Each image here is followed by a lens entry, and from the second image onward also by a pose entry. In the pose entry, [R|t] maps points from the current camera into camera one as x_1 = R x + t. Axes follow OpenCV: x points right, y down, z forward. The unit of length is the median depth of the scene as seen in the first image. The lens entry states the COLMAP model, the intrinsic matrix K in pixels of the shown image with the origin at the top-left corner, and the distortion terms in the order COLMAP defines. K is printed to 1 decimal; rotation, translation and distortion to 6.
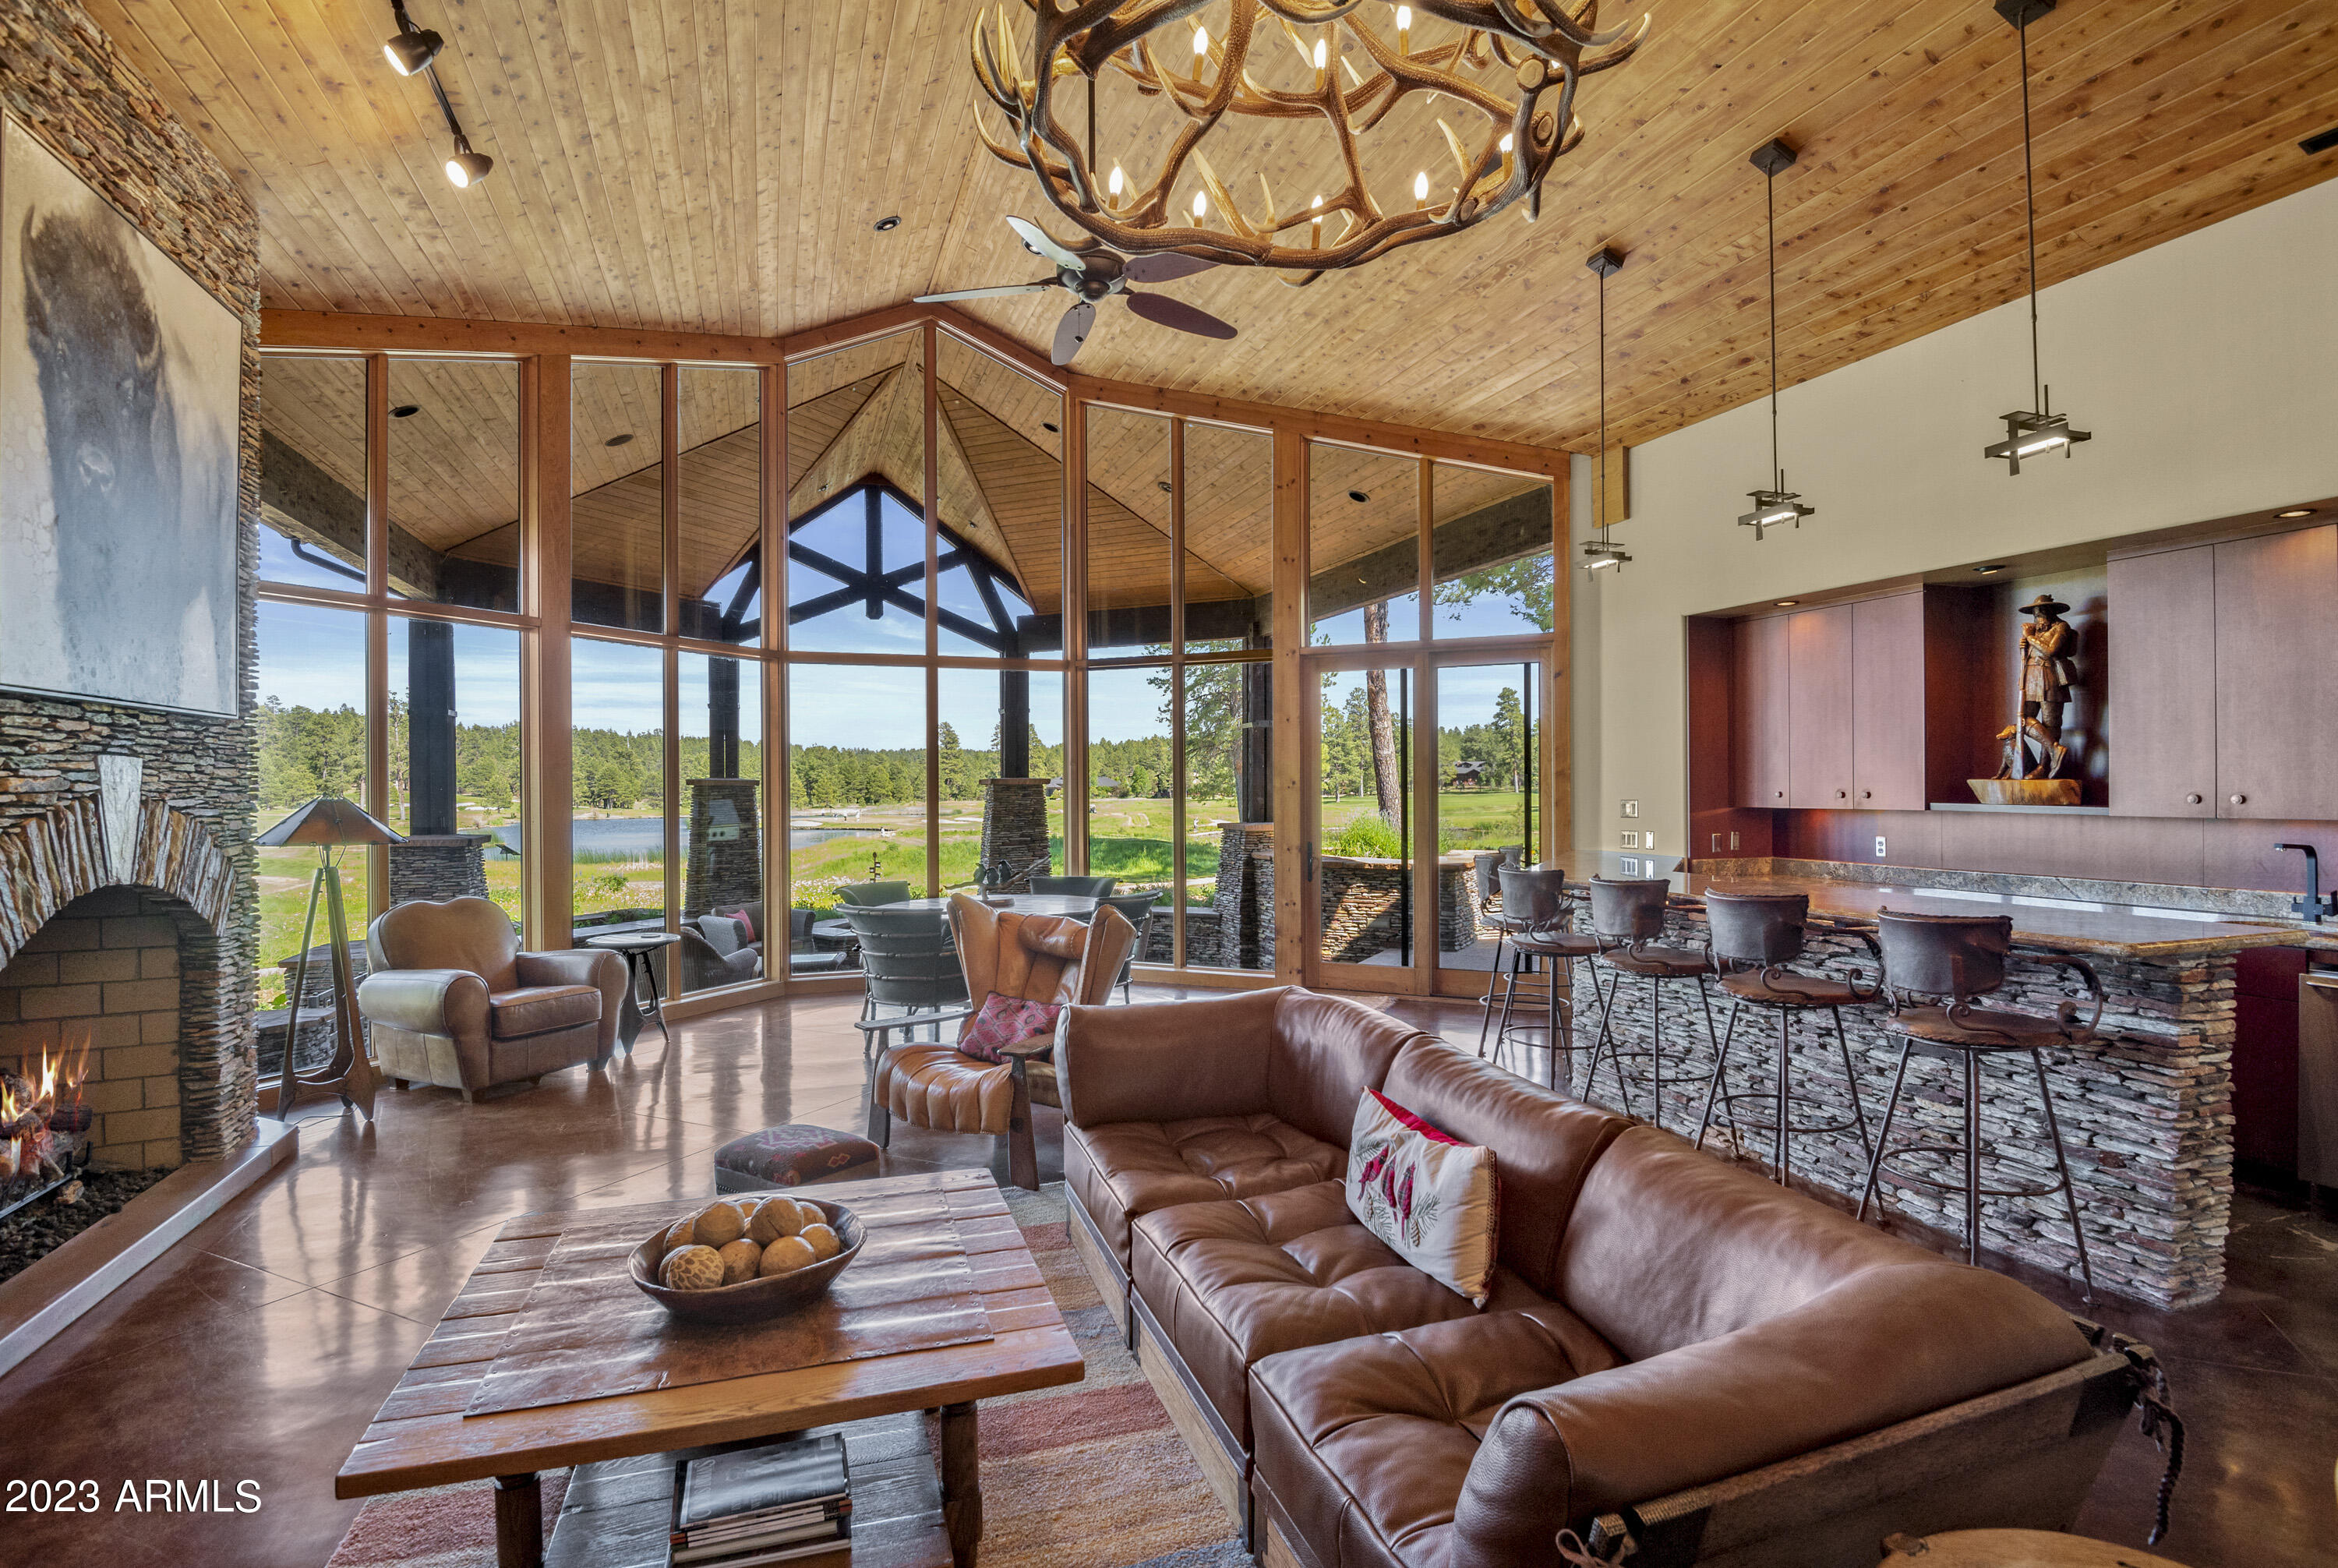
lens RADIAL K [[1159.4, 0, 1193.0], [0, 1159.4, 792.9], [0, 0, 1]] dist [0.001130, -0.021897]
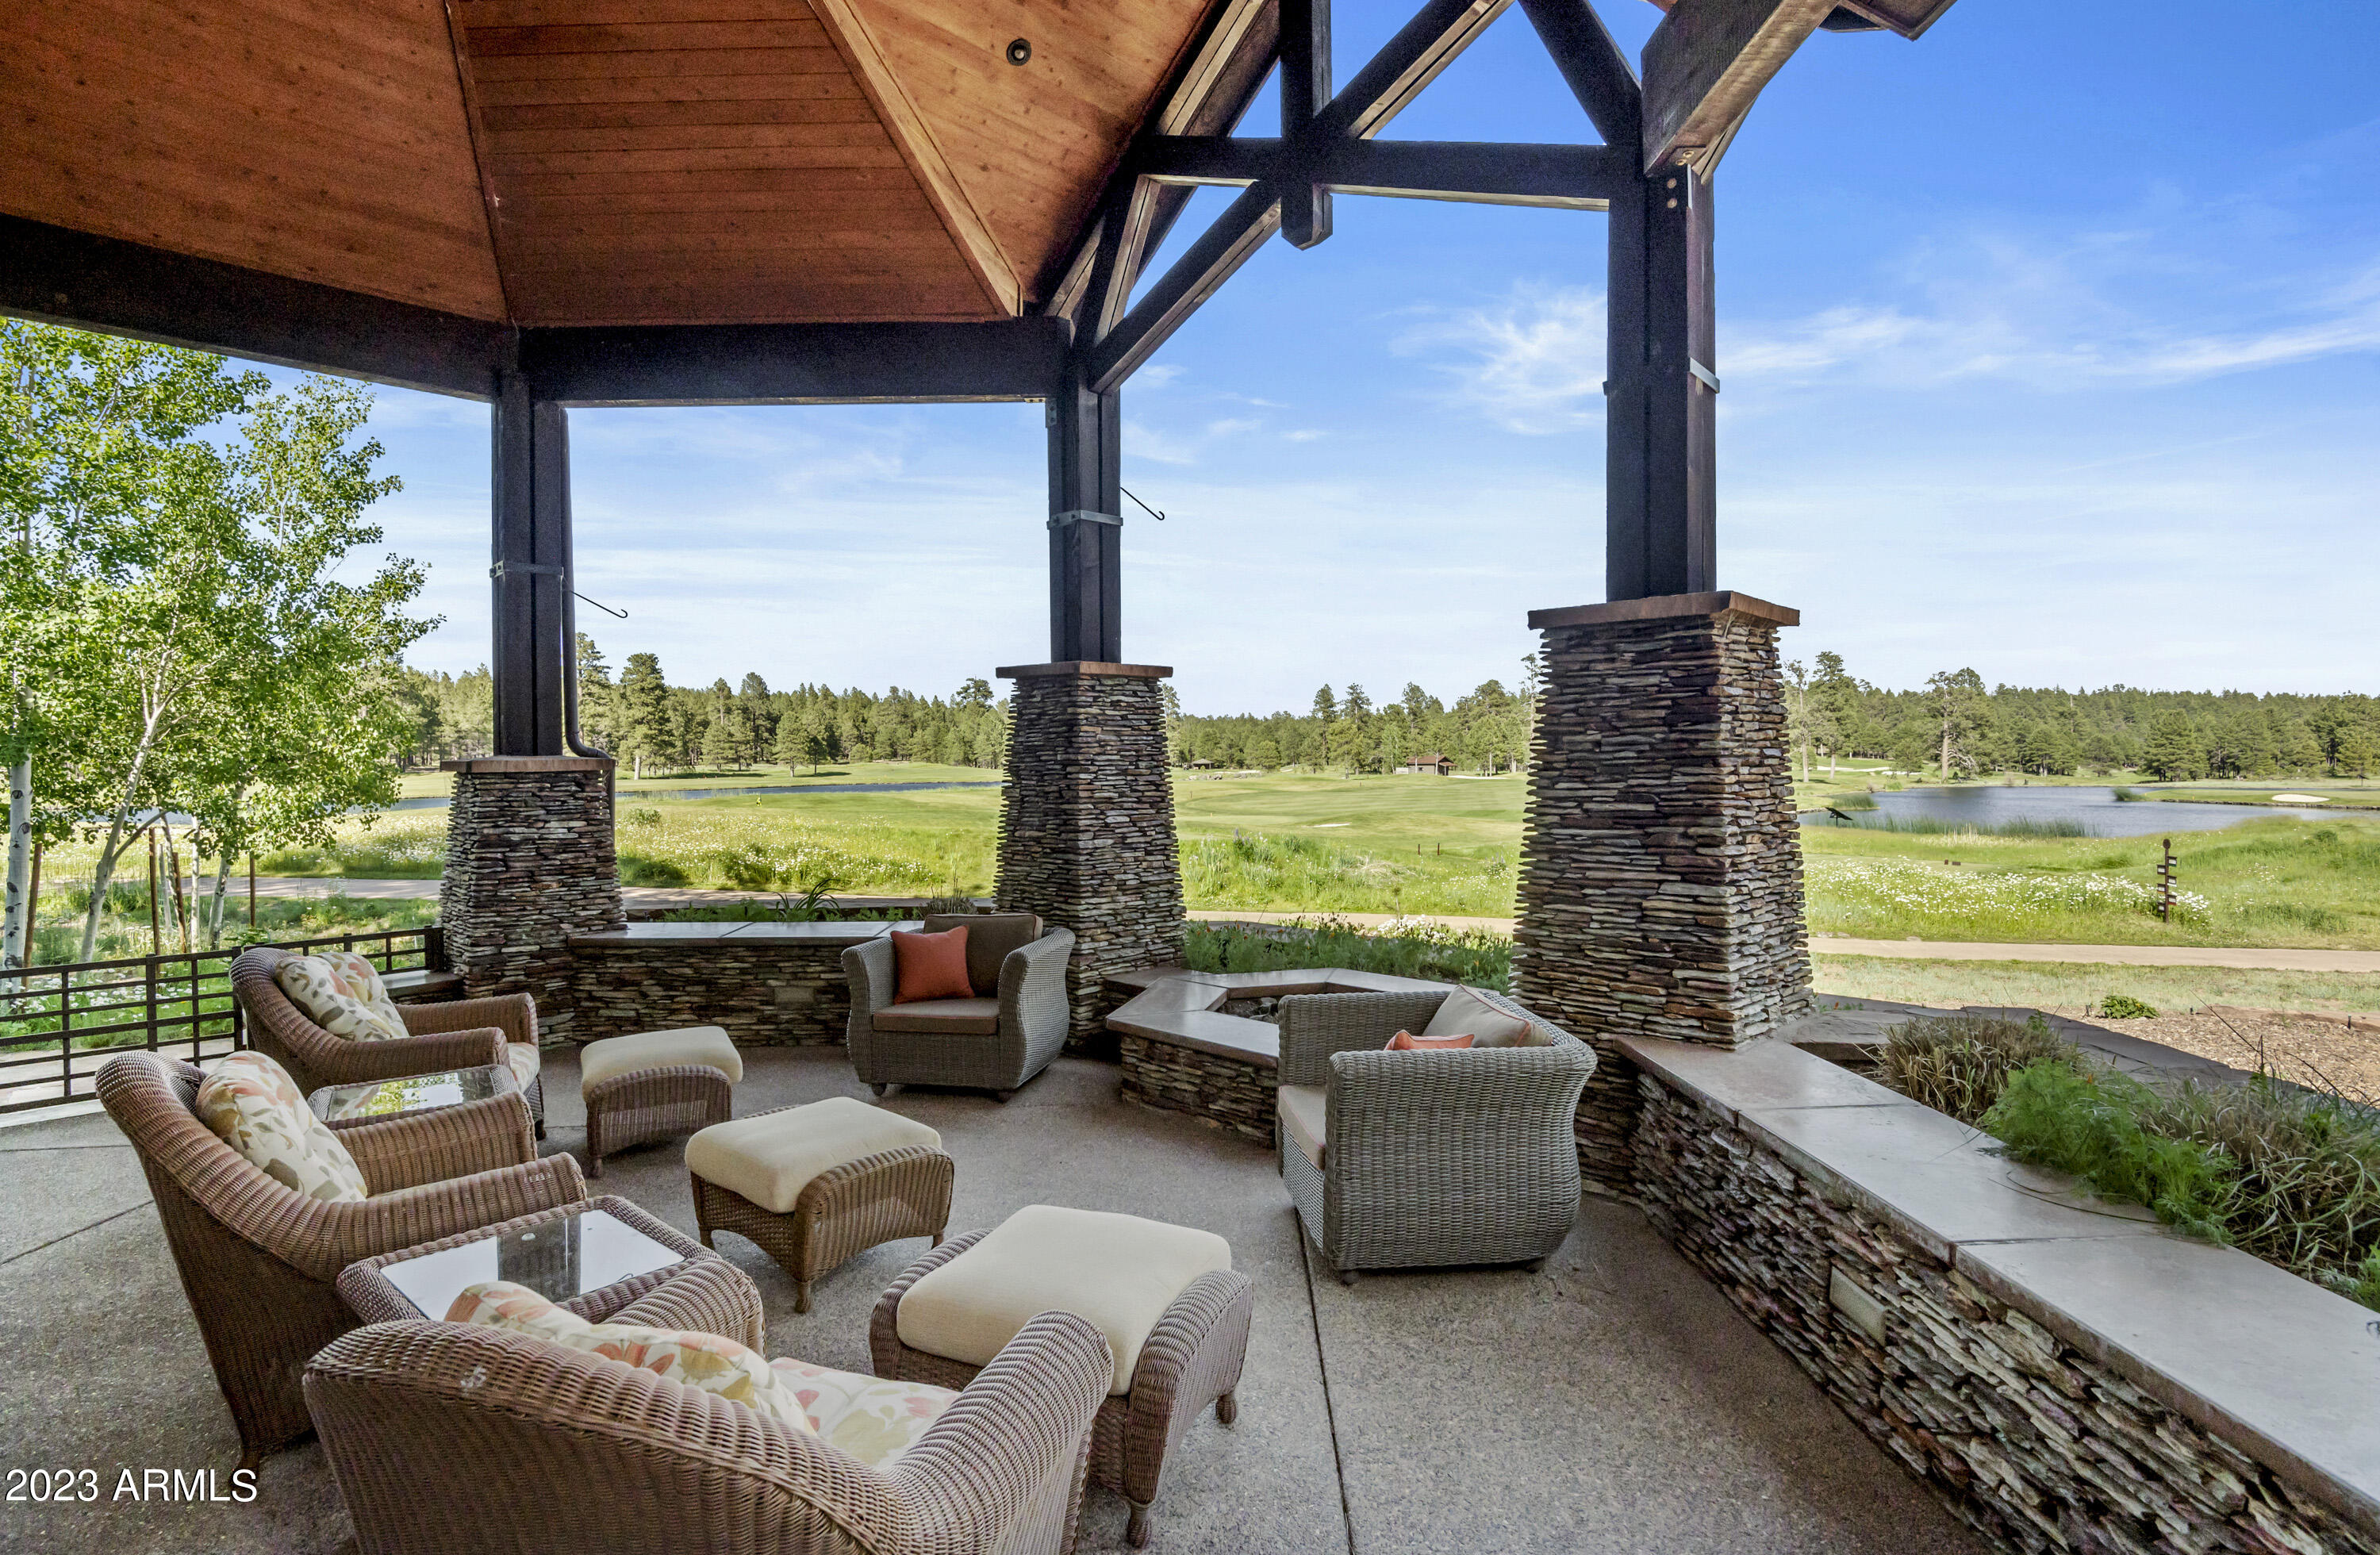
lens RADIAL K [[1140.6, 0, 1190.0], [0, 1140.6, 777.5], [0, 0, 1]] dist [-0.000324, -0.013848]
pose [[0.434930, 0.016692, -0.900309, 0.137577], [-0.001419, 0.999840, 0.017852, 0.055399], [0.900463, -0.006487, 0.434884, 1.592367]]
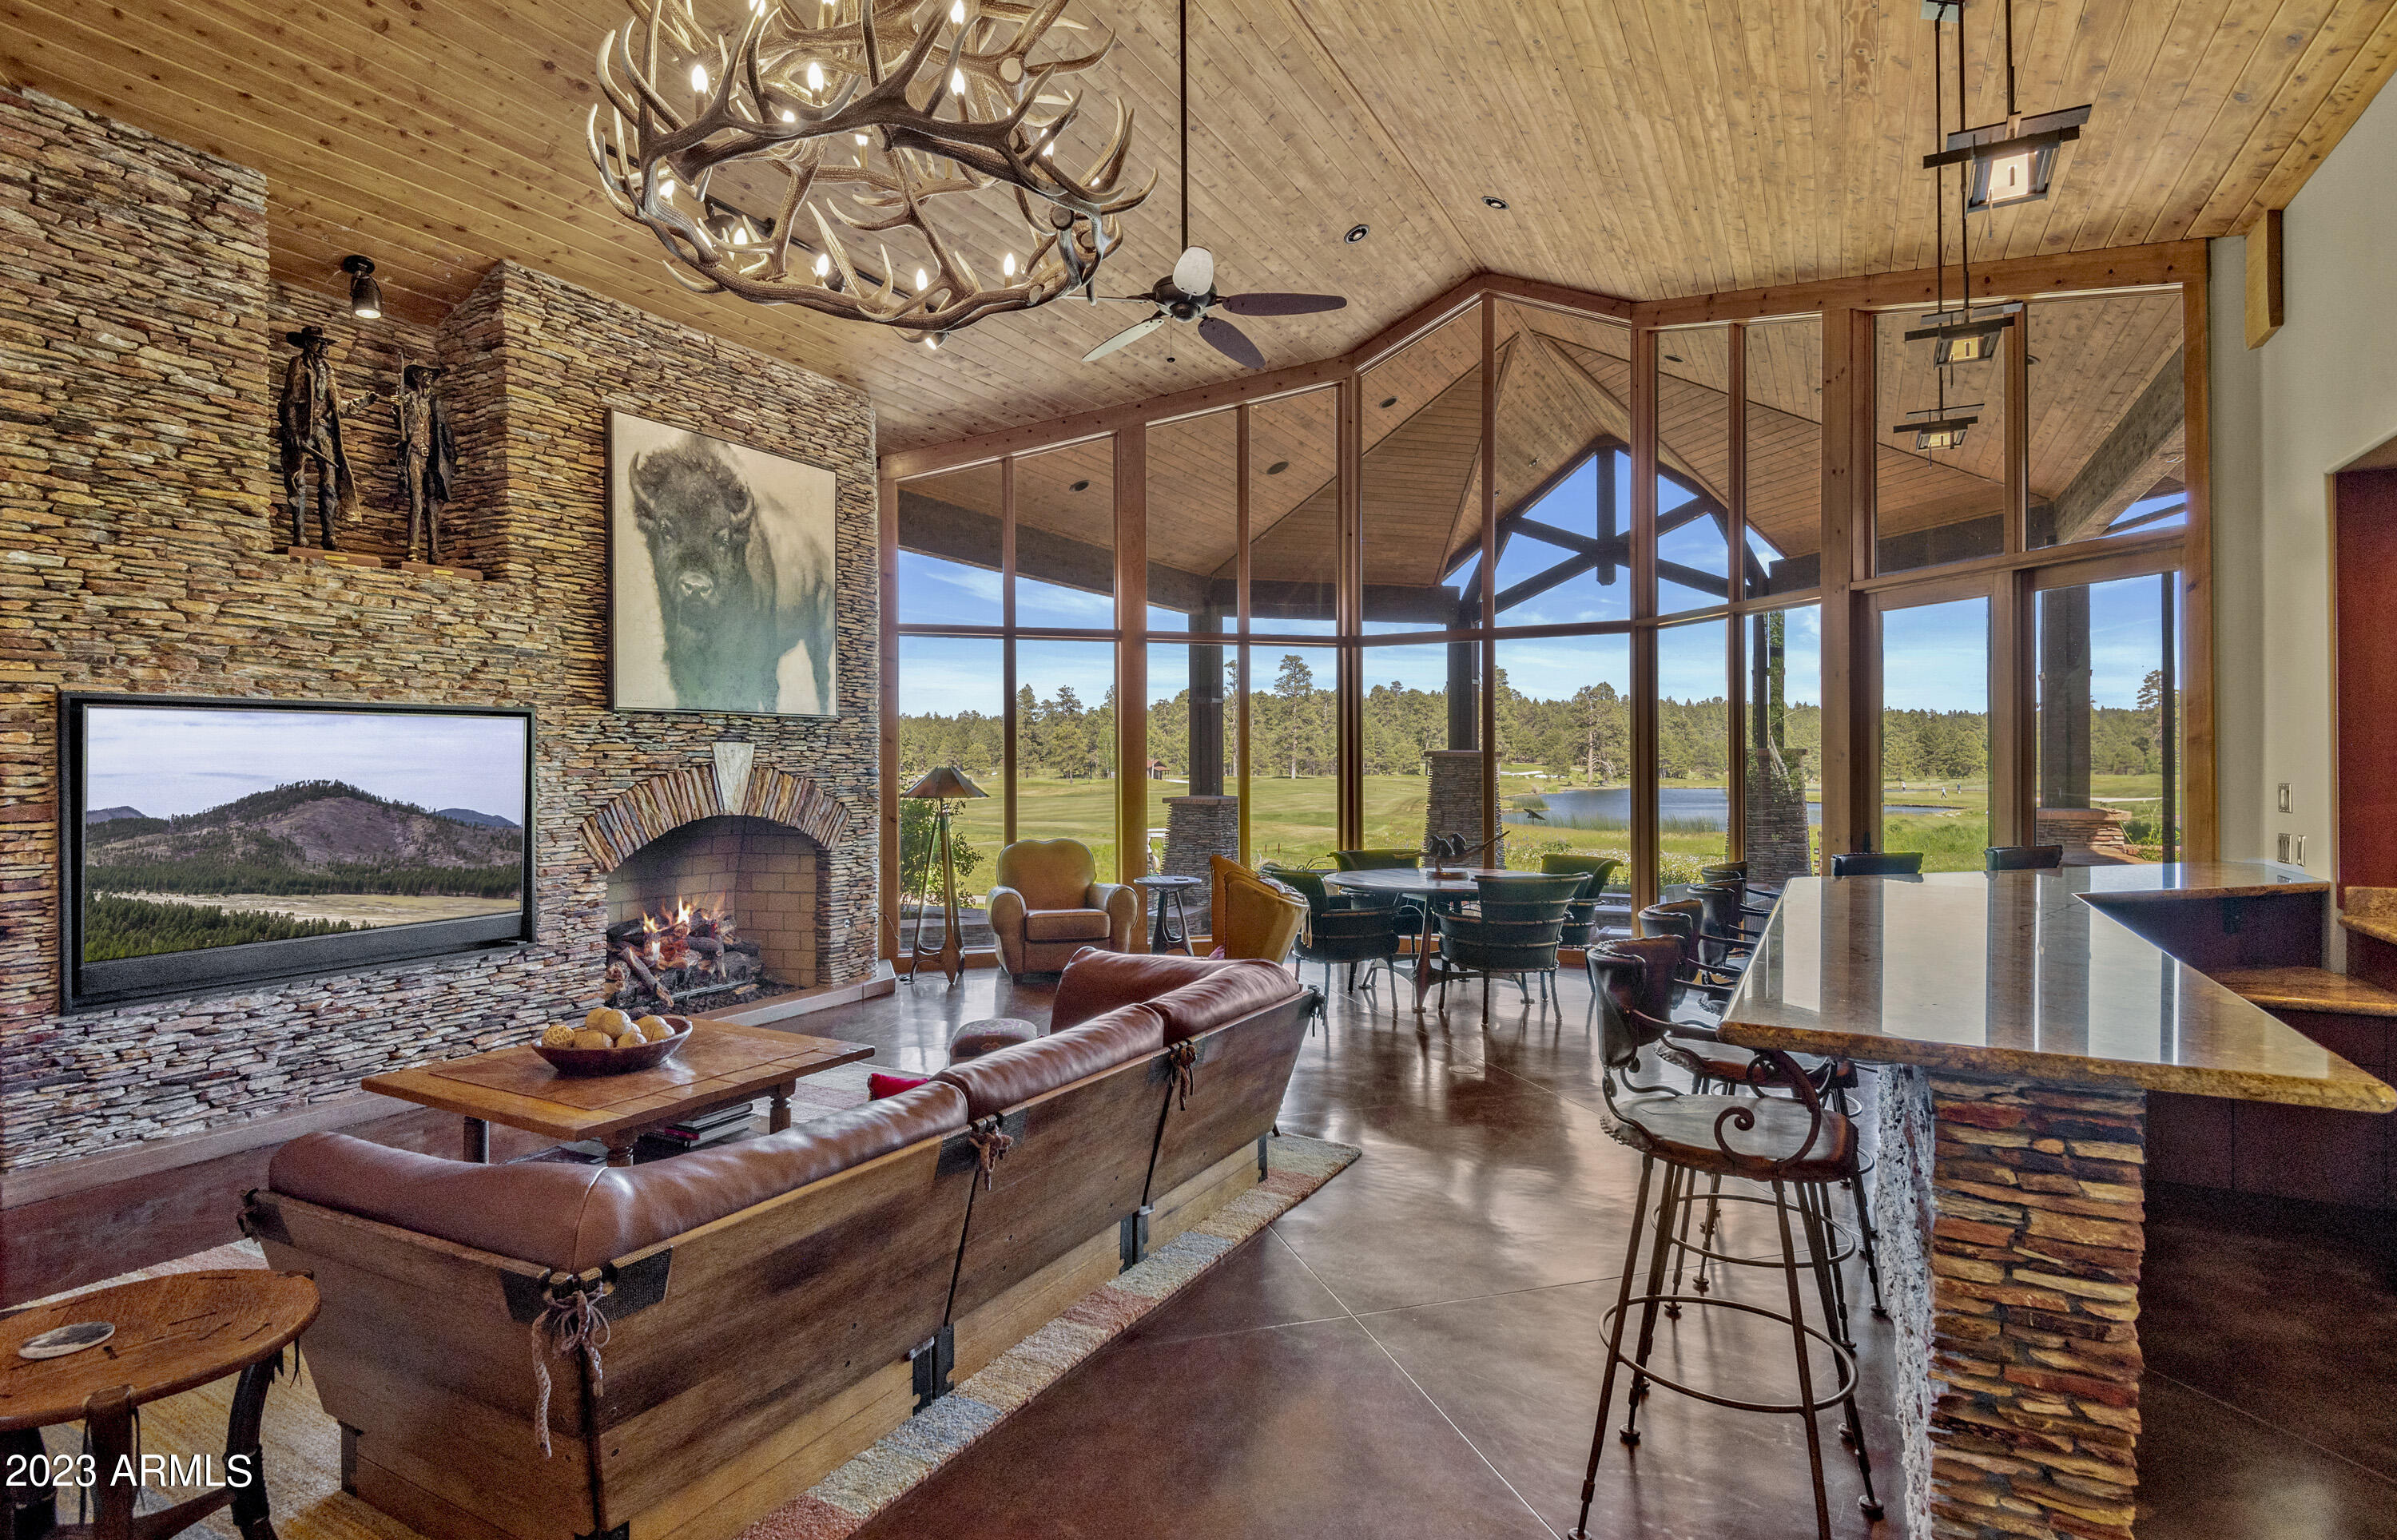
lens RADIAL K [[1193.4, 0, 1198.5], [0, 1193.4, 770.0], [0, 0, 1]] dist [0.017747, -0.000593]
pose [[0.665883, 0.009122, -0.746000, 0.496069], [-0.004640, 0.999957, 0.008086, -0.004088], [0.746042, -0.001923, 0.665897, 0.160689]]
